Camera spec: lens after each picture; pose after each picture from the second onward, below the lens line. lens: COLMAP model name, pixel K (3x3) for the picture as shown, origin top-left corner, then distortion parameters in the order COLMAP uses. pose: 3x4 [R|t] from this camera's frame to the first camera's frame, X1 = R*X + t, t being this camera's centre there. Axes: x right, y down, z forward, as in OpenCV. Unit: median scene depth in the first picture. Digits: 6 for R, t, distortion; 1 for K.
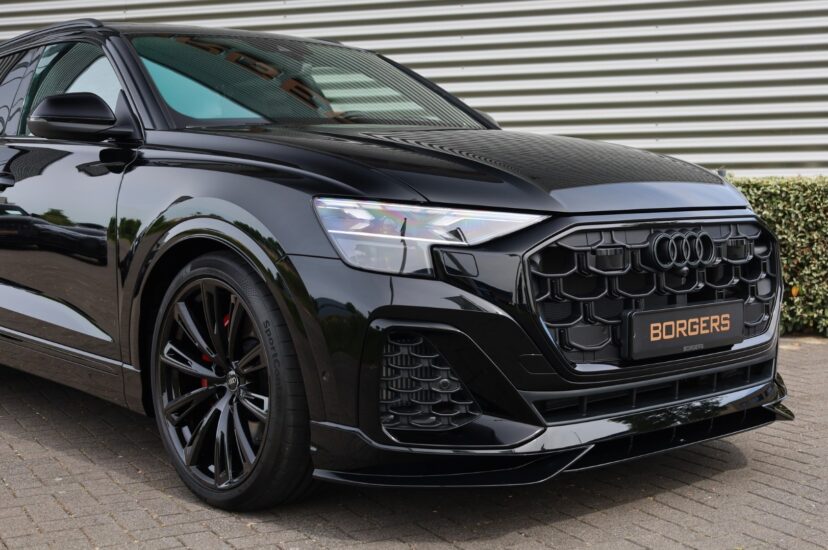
lens RADIAL K [[1282.0, 0, 414.0], [0, 1282.0, 275.0], [0, 0, 1]] dist [0.013089, 0.090349]
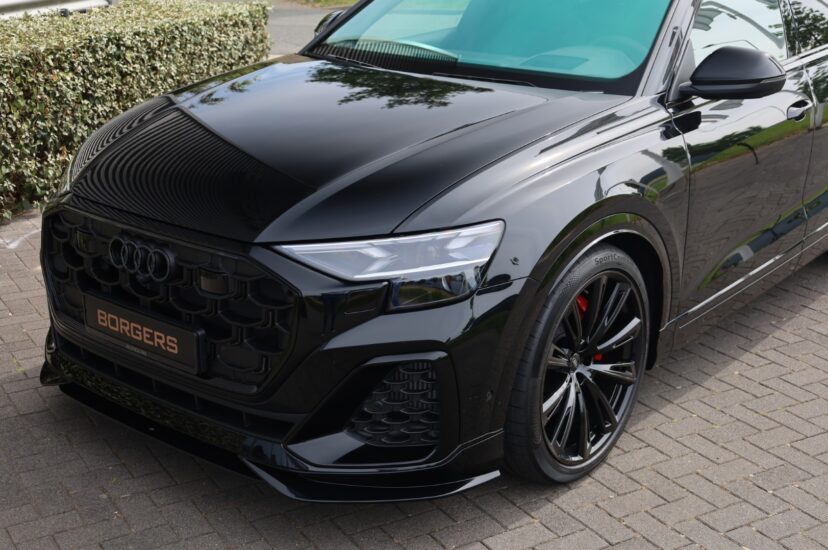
lens RADIAL K [[1282.0, 0, 414.0], [0, 1282.0, 275.0], [0, 0, 1]] dist [0.013089, 0.090349]
pose [[0.129972, 0.340580, -0.931189, 1.195349], [-0.063908, 0.940080, 0.334911, -0.363137], [0.989456, 0.015981, 0.143950, 1.075007]]
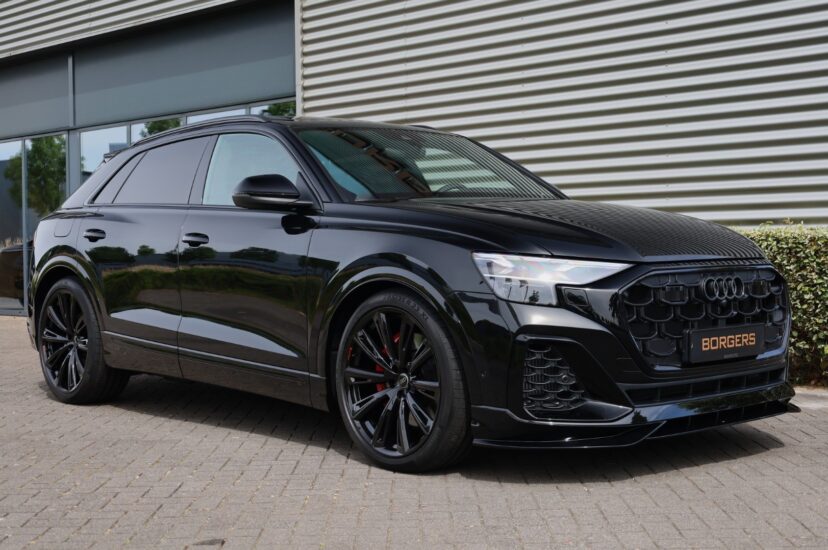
lens RADIAL K [[1282.0, 0, 414.0], [0, 1282.0, 275.0], [0, 0, 1]] dist [0.013089, 0.090349]
pose [[0.999985, -0.001847, 0.005109, -0.144374], [0.002033, 0.999326, -0.036649, 0.018084], [-0.005038, 0.036659, 0.999315, -0.437616]]
